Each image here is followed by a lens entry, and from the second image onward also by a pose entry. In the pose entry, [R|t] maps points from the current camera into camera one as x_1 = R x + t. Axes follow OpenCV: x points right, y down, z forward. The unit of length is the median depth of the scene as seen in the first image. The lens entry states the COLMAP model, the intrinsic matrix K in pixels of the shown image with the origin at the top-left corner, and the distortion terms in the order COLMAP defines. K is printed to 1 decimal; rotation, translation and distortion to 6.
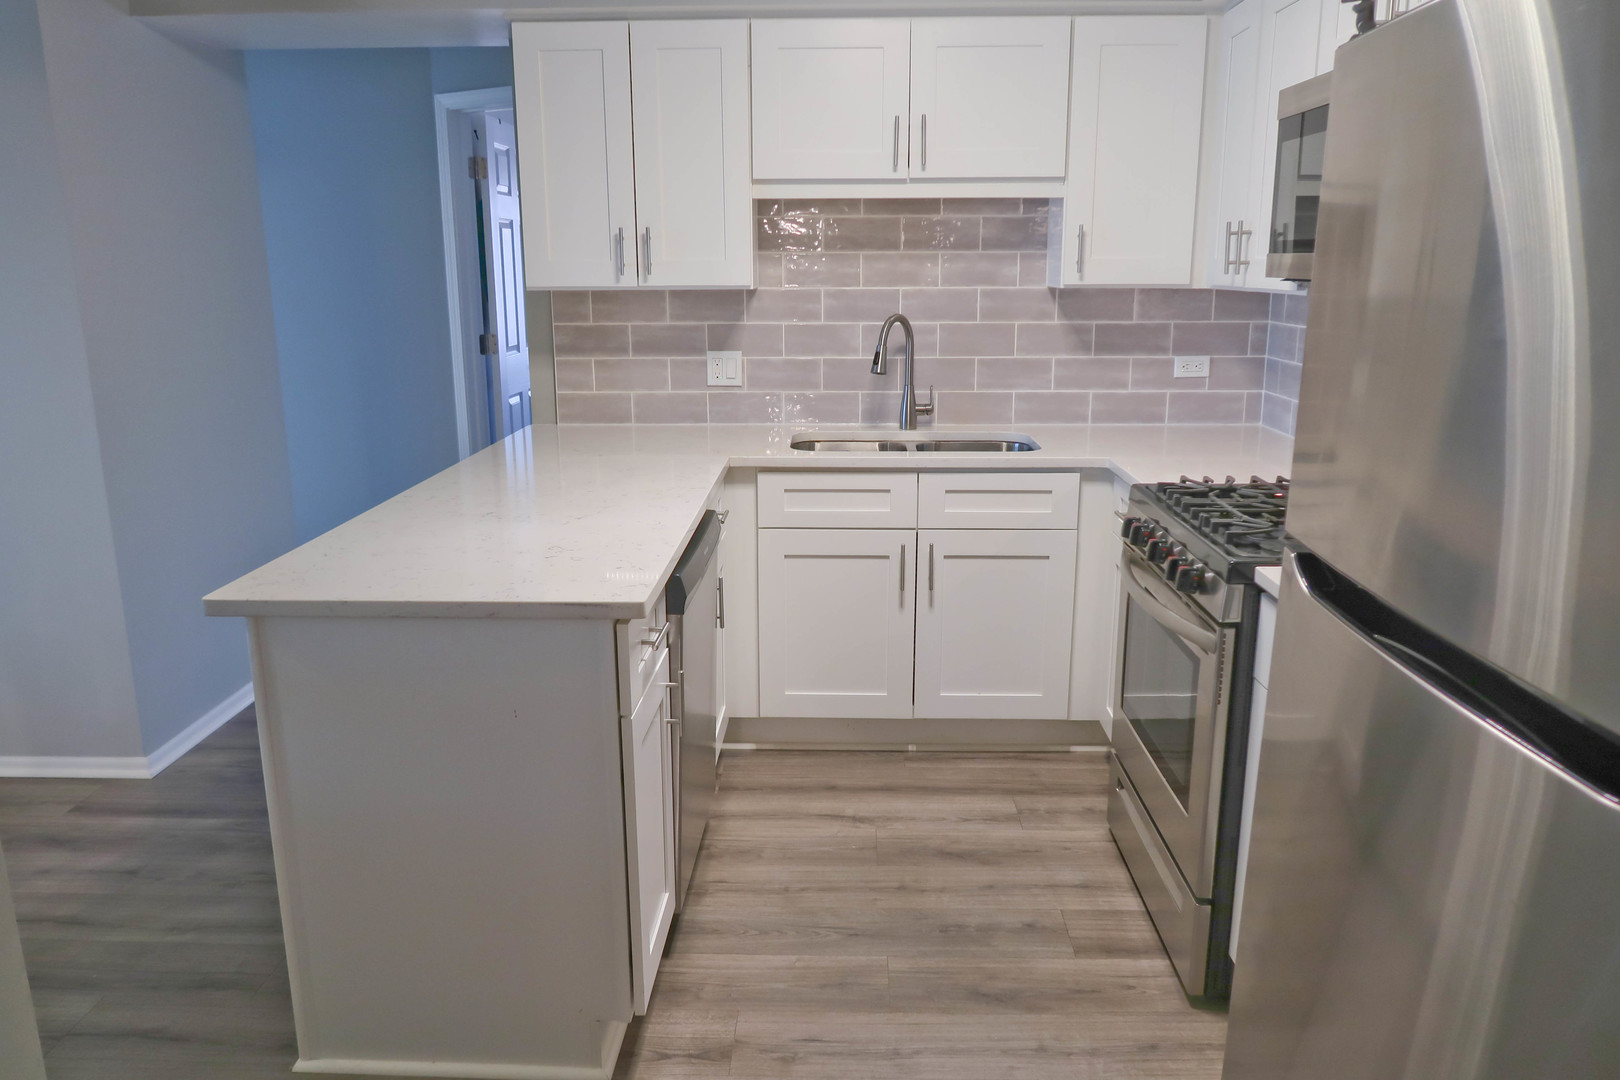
lens RADIAL K [[1160.6, 0, 805.8], [0, 1160.6, 548.1], [0, 0, 1]] dist [-0.023957, 0.007207]
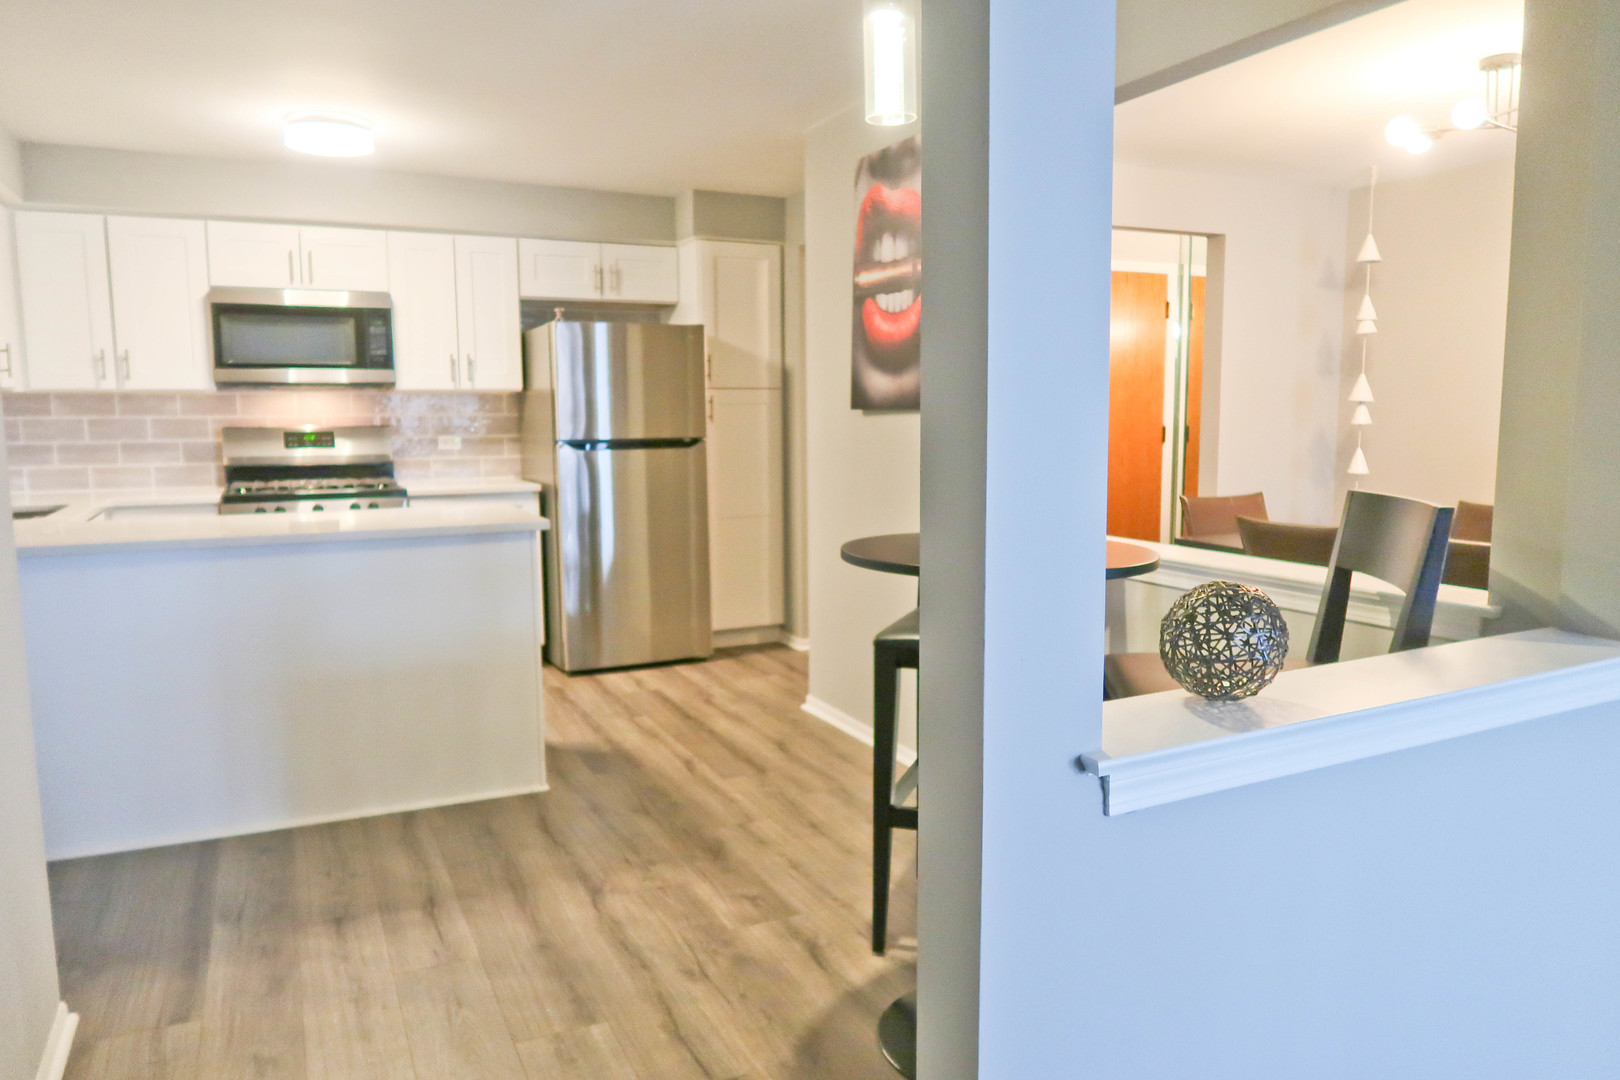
lens RADIAL K [[1114.8, 0, 813.0], [0, 1114.8, 542.4], [0, 0, 1]] dist [-0.026592, 0.008291]
pose [[-0.468031, -0.097843, 0.878279, -1.216628], [0.217824, 0.950415, 0.221956, -0.123233], [-0.856446, 0.295193, -0.423511, 0.720073]]
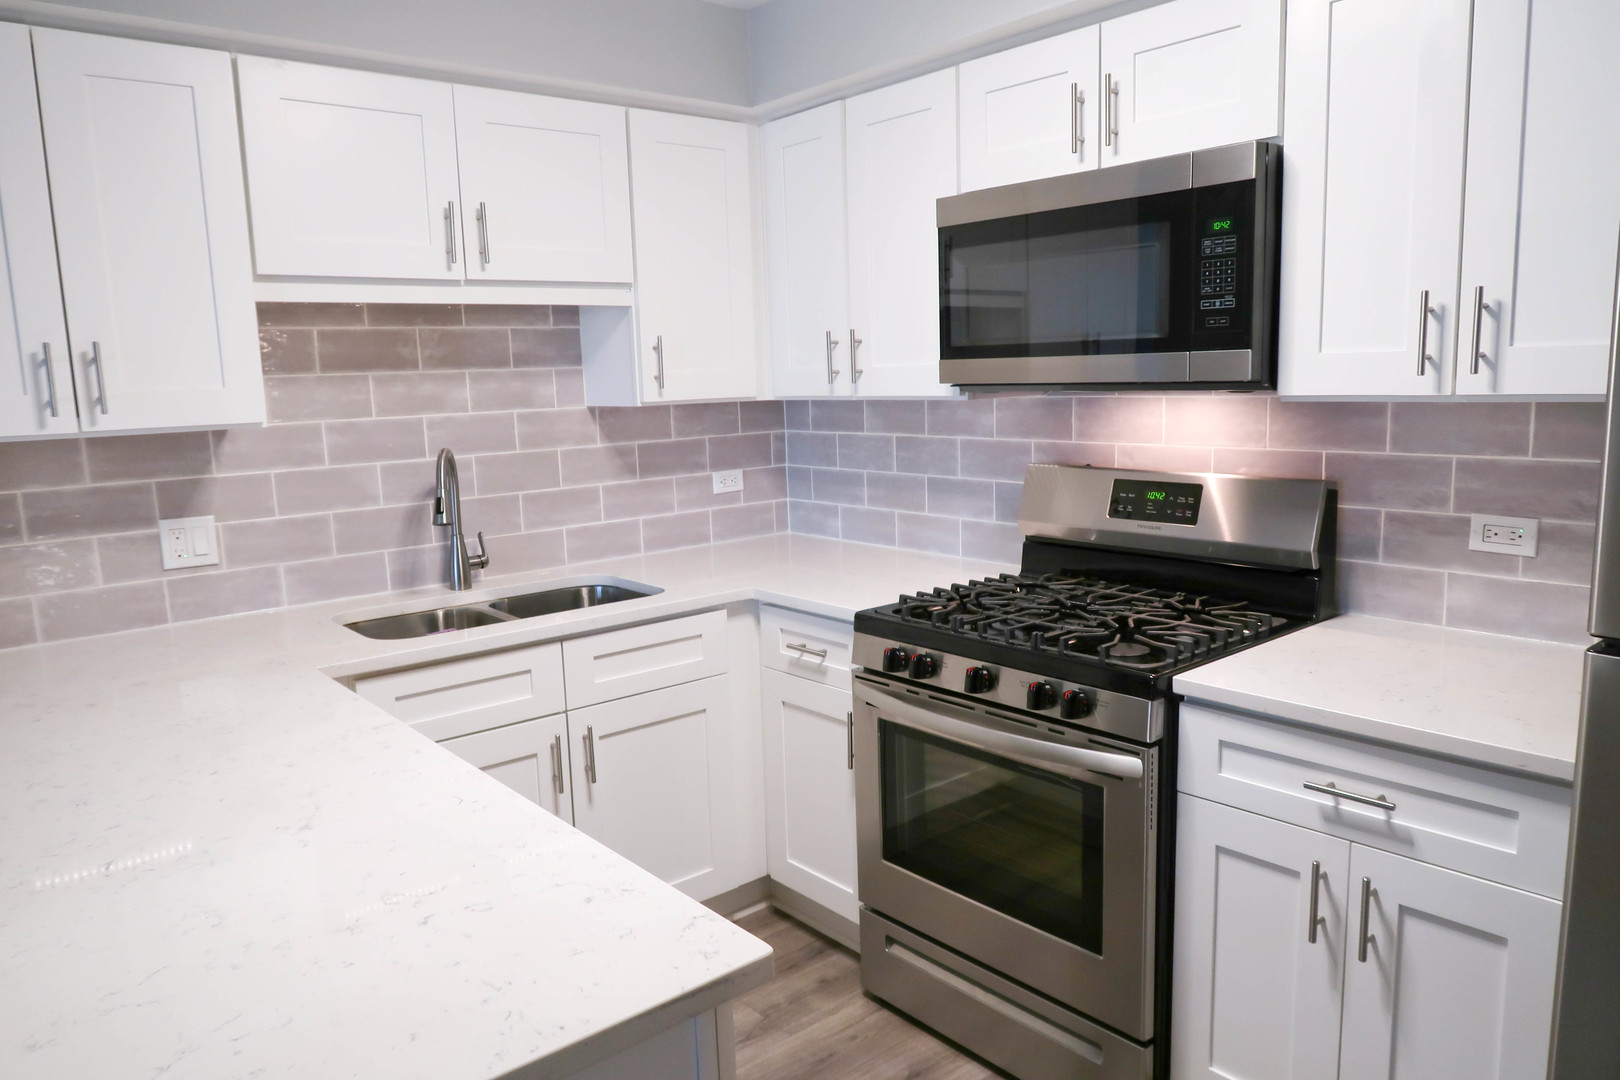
lens RADIAL K [[1114.8, 0, 807.8], [0, 1114.8, 545.8], [0, 0, 1]] dist [-0.026592, 0.008291]
pose [[0.744543, -0.123270, 0.656094, -0.233742], [0.186436, 0.982095, -0.027050, -0.066942], [-0.641012, 0.142459, 0.754194, 0.267320]]
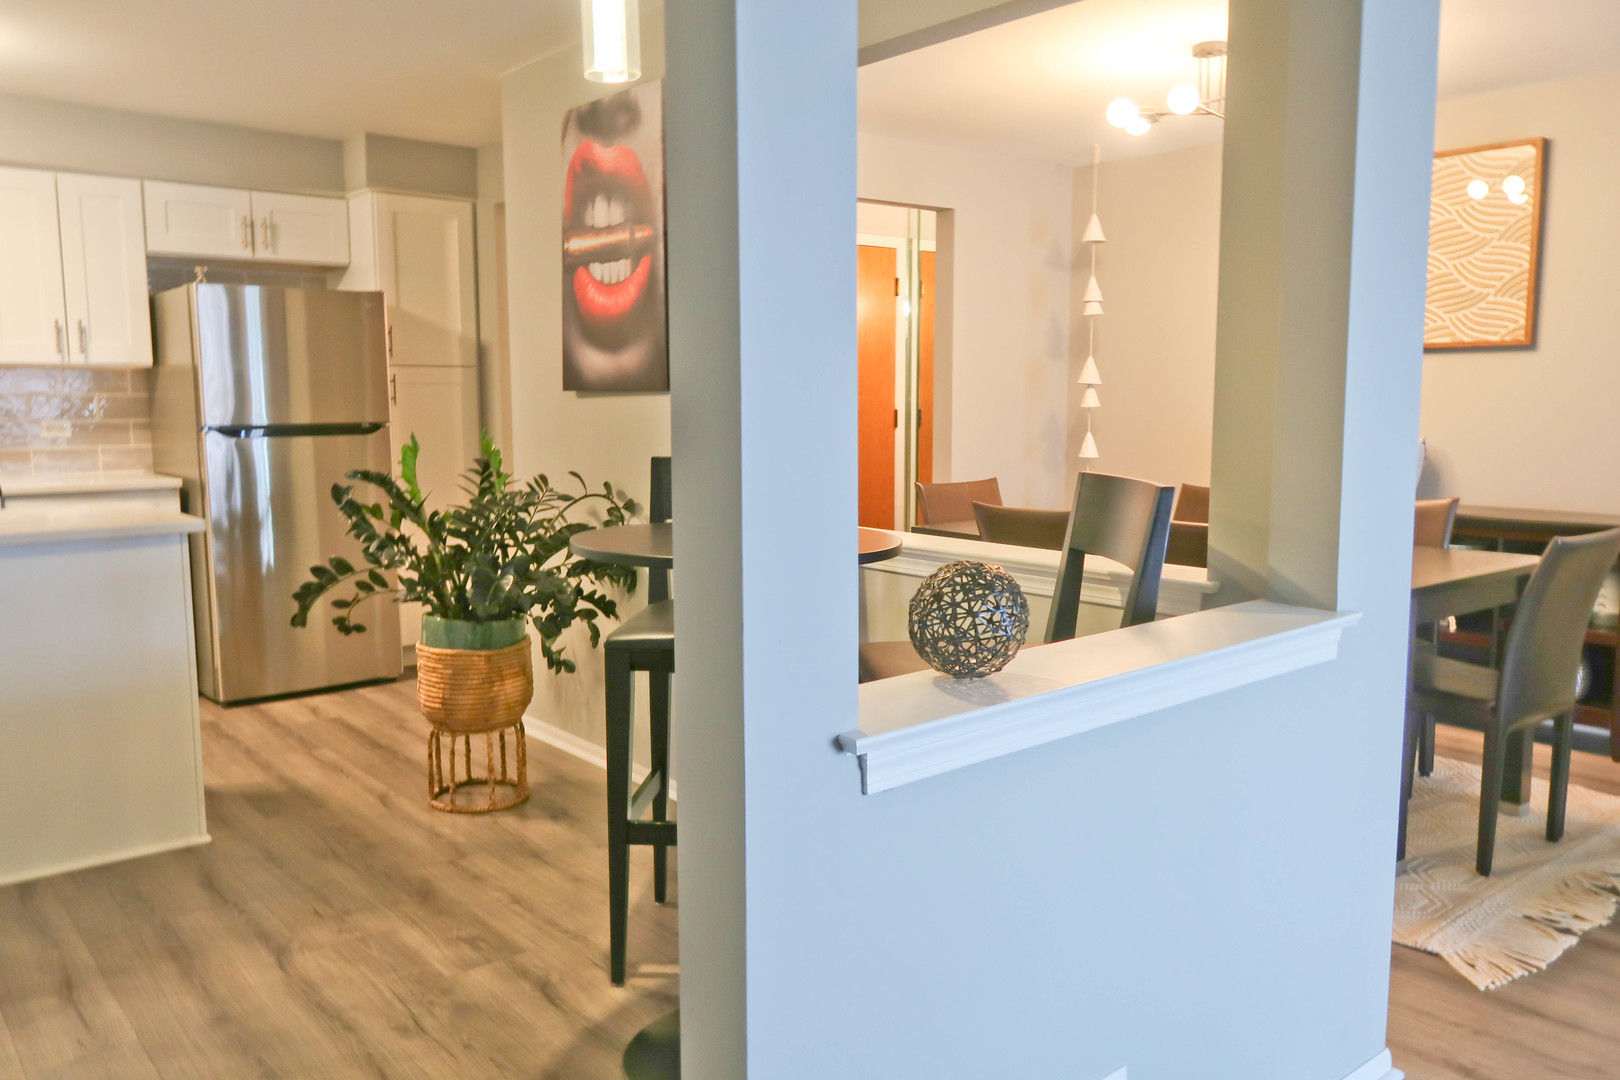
lens RADIAL K [[1254.9, 0, 814.5], [0, 1254.9, 543.3], [0, 0, 1]] dist [-0.006487, 0.012177]
pose [[-0.666436, -0.085182, 0.740680, -1.237032], [0.181761, 0.944915, 0.272212, -0.129871], [-0.723067, 0.316039, -0.614242, 0.747066]]
